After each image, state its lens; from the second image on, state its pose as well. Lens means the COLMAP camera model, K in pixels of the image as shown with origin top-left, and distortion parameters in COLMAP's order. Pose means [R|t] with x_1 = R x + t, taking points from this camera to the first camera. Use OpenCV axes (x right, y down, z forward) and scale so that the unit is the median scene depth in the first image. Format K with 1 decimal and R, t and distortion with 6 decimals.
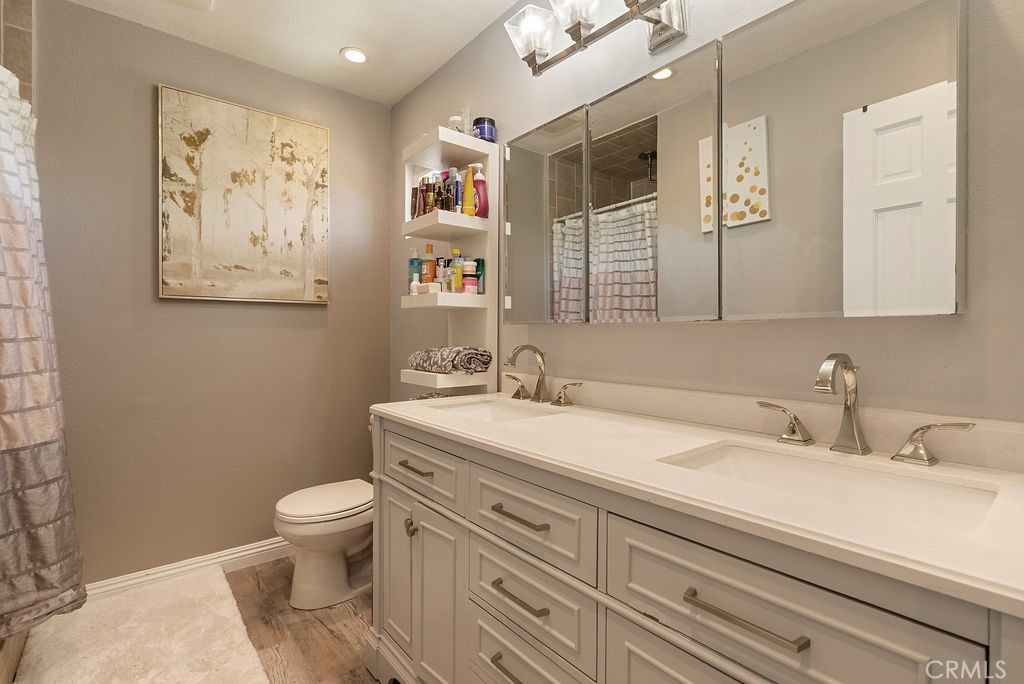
lens RADIAL K [[476.3, 0, 512.0], [0, 476.3, 342.0], [0, 0, 1]] dist [-0.004807, 0.004513]
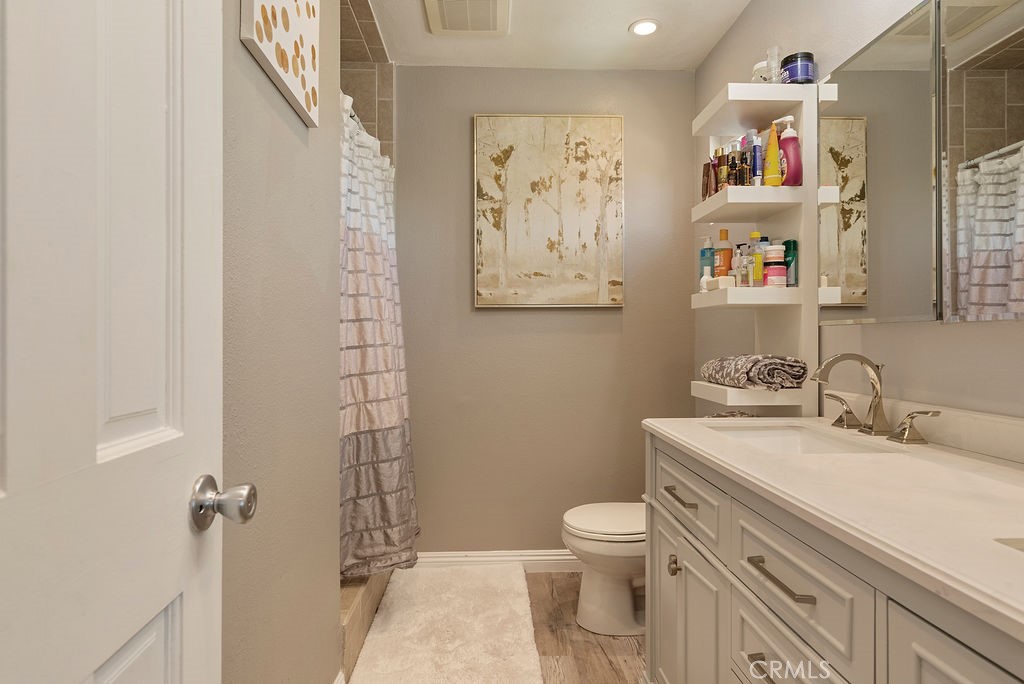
lens RADIAL K [[560.8, 0, 513.2], [0, 560.8, 345.9], [0, 0, 1]] dist [0.001191, -0.000109]
pose [[0.798977, 0.002290, -0.601357, 0.120814], [-0.005810, 0.999975, -0.003912, 0.000866], [0.601333, 0.006620, 0.798971, 0.013959]]
